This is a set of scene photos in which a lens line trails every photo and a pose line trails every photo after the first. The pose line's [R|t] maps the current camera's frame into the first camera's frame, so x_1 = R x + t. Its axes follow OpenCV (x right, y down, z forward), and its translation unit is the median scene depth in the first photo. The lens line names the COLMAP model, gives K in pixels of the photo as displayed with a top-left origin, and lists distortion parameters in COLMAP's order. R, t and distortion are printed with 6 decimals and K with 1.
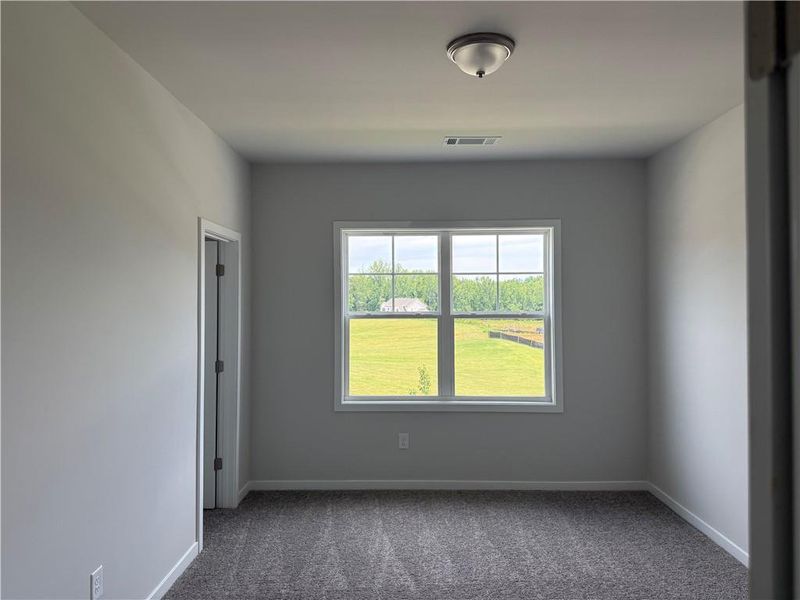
lens RADIAL K [[413.2, 0, 400.0], [0, 413.2, 300.0], [0, 0, 1]] dist [0.000000, -0.000001]
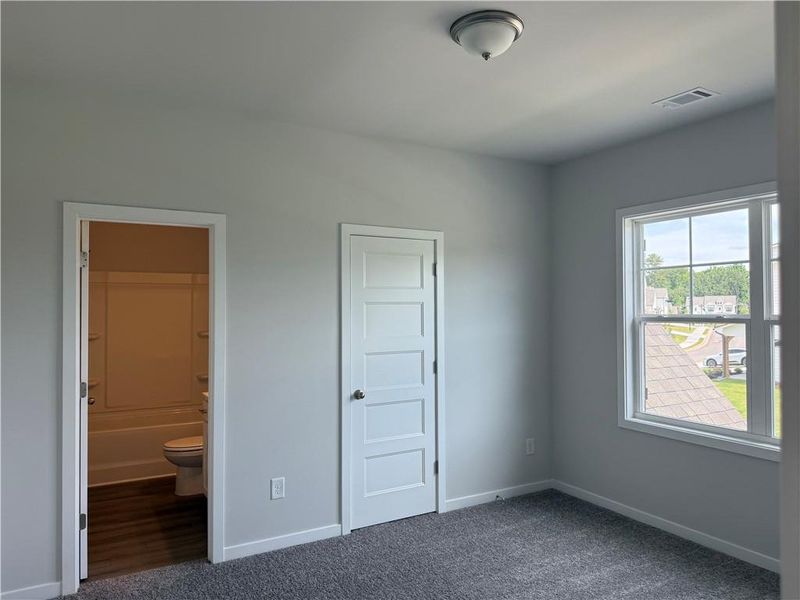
lens RADIAL K [[572.4, 0, 415.6], [0, 572.4, 296.7], [0, 0, 1]] dist [0.005567, 0.000666]
pose [[0.528206, -0.020042, -0.848879, 0.648352], [0.018834, 0.999752, -0.011885, -0.000933], [0.848907, -0.009710, 0.528453, -0.010721]]
